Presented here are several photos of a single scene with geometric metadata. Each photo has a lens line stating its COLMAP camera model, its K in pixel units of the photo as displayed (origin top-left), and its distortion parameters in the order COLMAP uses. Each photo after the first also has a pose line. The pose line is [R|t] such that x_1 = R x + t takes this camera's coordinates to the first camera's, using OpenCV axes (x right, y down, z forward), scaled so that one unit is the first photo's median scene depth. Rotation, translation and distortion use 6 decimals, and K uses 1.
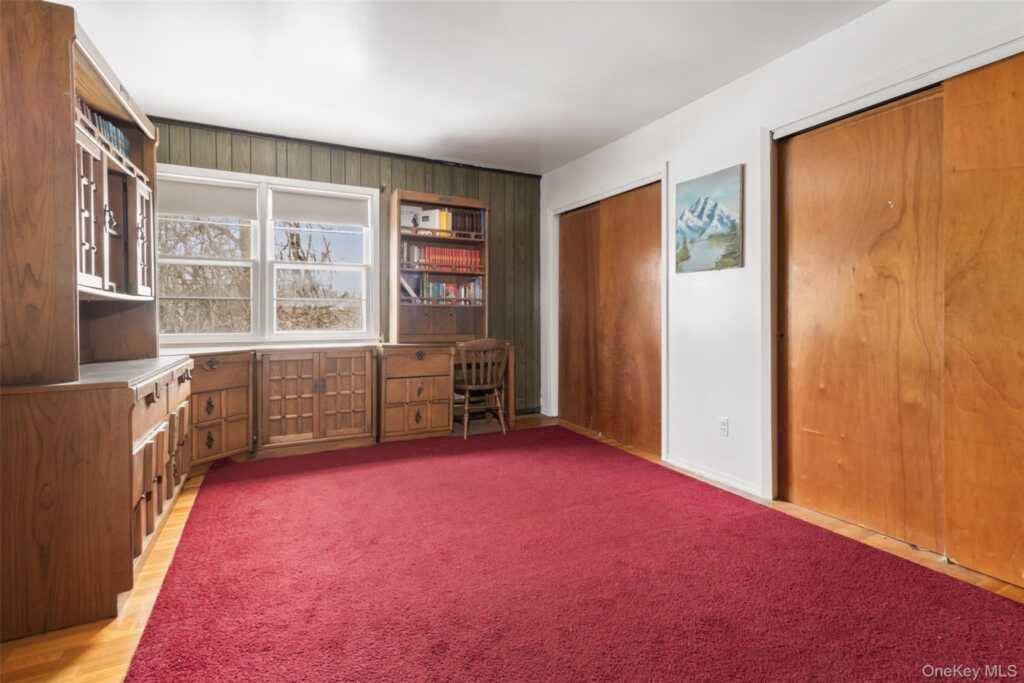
lens RADIAL K [[473.1, 0, 536.6], [0, 473.1, 317.8], [0, 0, 1]] dist [-0.004378, -0.000809]
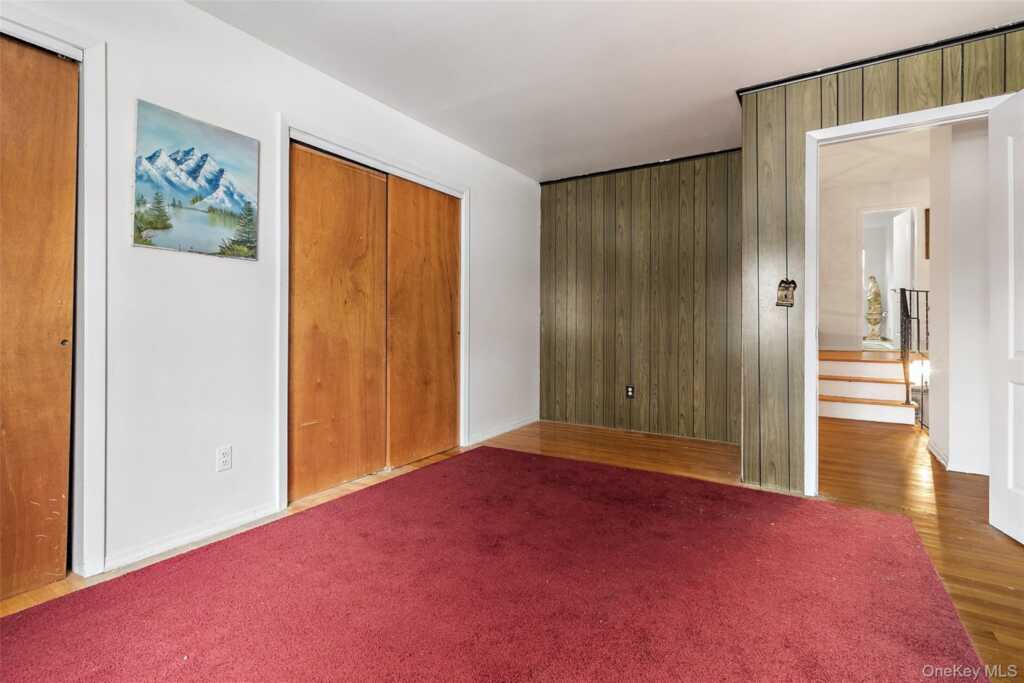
lens RADIAL K [[473.1, 0, 512.2], [0, 473.1, 325.4], [0, 0, 1]] dist [-0.004378, -0.000809]
pose [[-0.502011, -0.011505, 0.864785, -0.508263], [-0.007349, 0.999932, 0.009037, 0.000146], [-0.864830, -0.001819, -0.502062, 0.949911]]
